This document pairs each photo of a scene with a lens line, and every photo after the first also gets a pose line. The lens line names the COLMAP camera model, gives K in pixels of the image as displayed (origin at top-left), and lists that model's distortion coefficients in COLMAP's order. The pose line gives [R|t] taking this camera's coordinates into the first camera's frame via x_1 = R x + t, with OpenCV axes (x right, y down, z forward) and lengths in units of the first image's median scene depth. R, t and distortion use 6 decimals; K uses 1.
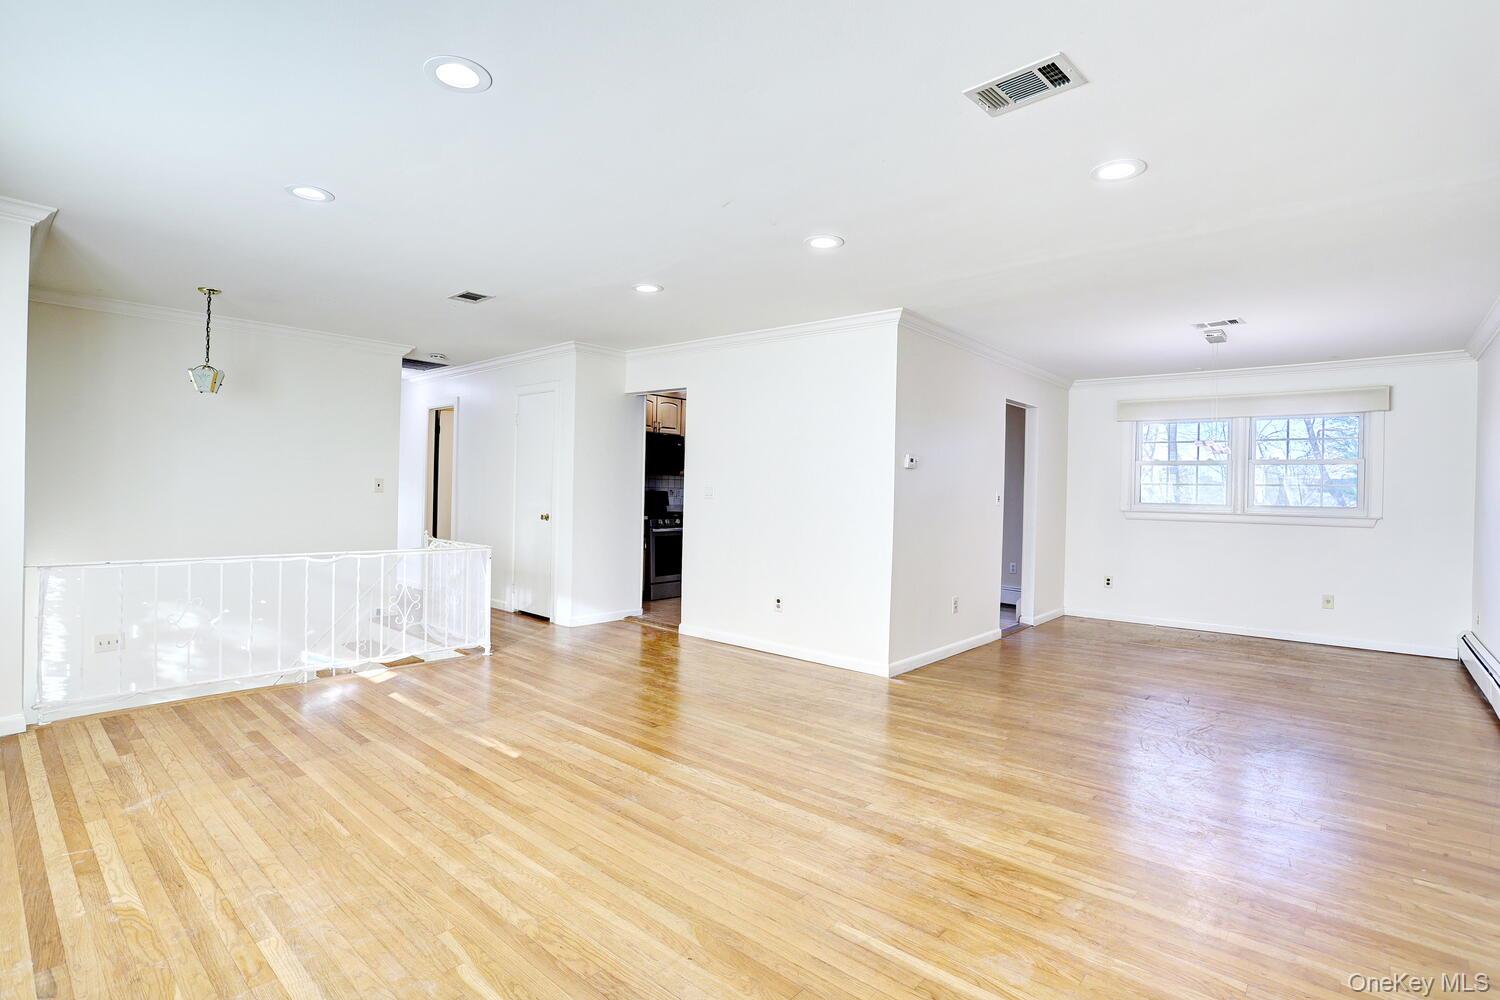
lens RADIAL K [[728.5, 0, 744.4], [0, 728.5, 490.8], [0, 0, 1]] dist [-0.076175, 0.029562]
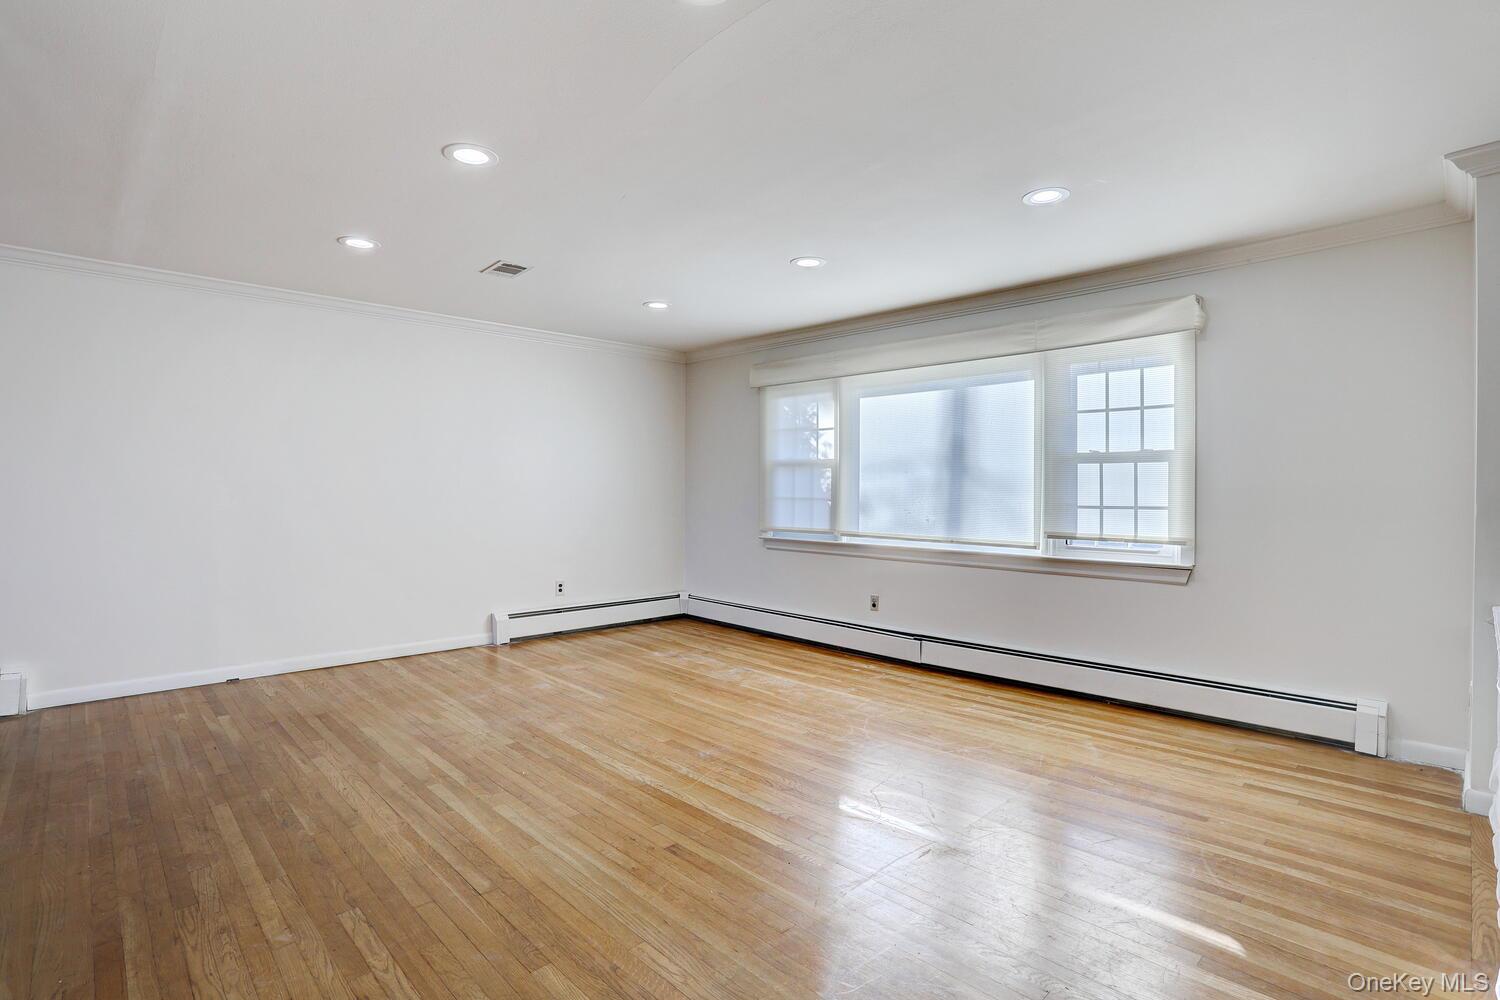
lens RADIAL K [[728.5, 0, 744.4], [0, 728.5, 490.8], [0, 0, 1]] dist [-0.076175, 0.029562]
pose [[-0.996360, -0.024956, 0.081512, -0.284029], [-0.024789, 0.999688, 0.003066, -0.003502], [-0.081563, 0.001034, -0.996668, 1.996309]]
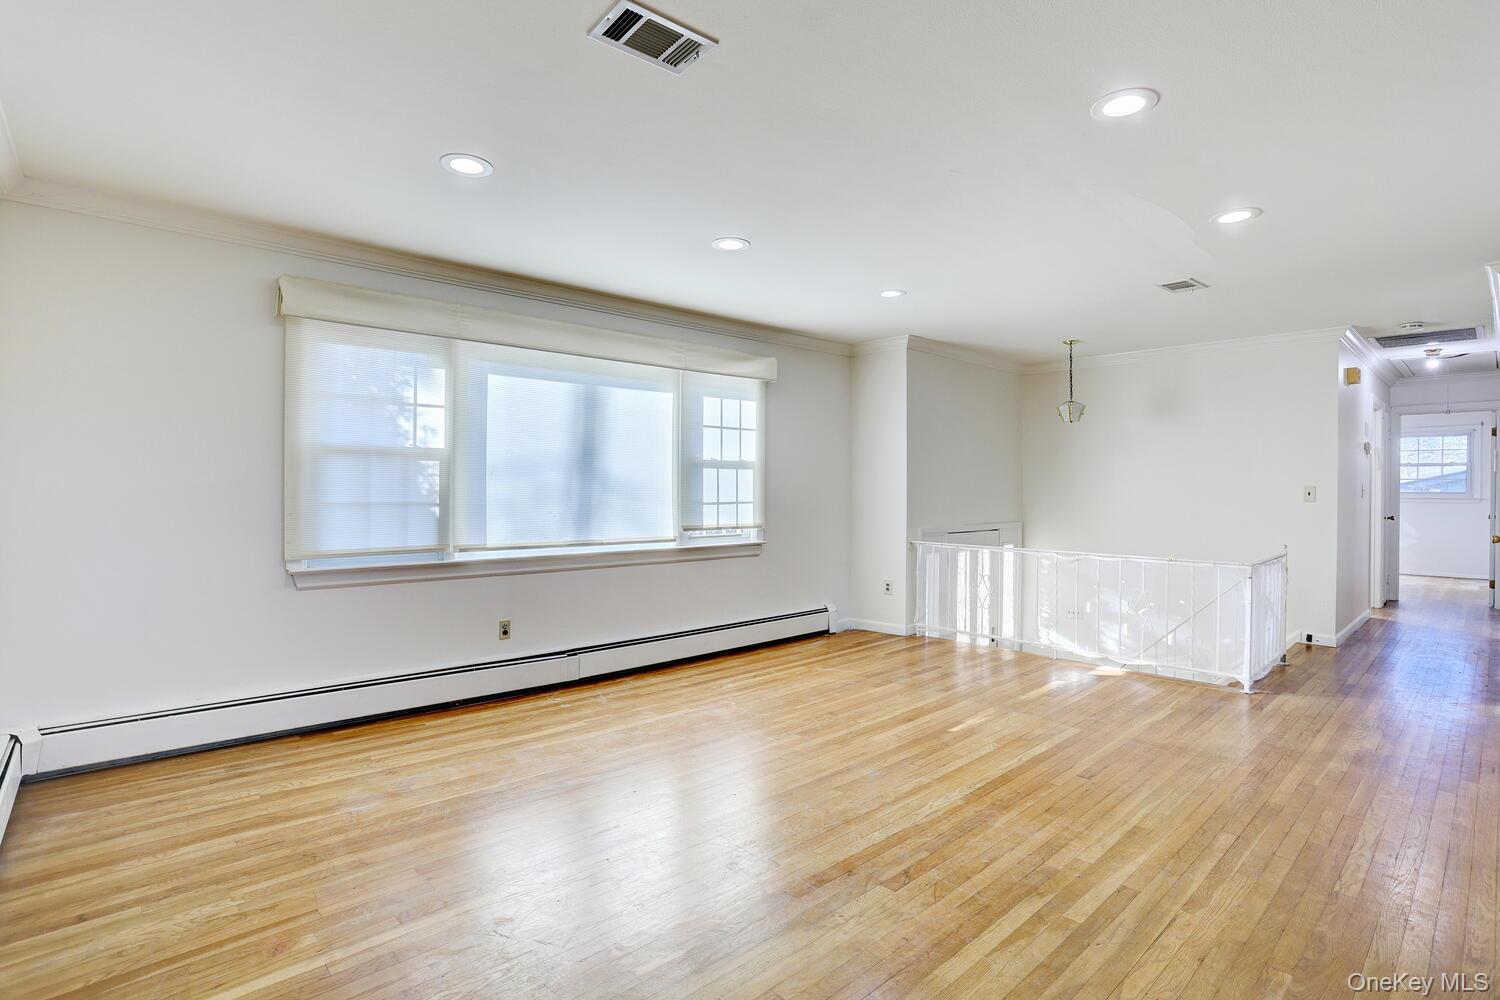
lens RADIAL K [[728.5, 0, 744.4], [0, 728.5, 490.8], [0, 0, 1]] dist [-0.076175, 0.029562]
pose [[-0.110441, -0.018550, -0.993710, 0.890367], [-0.002947, 0.999828, -0.018336, 0.016804], [0.993878, 0.000904, -0.110476, 0.852364]]
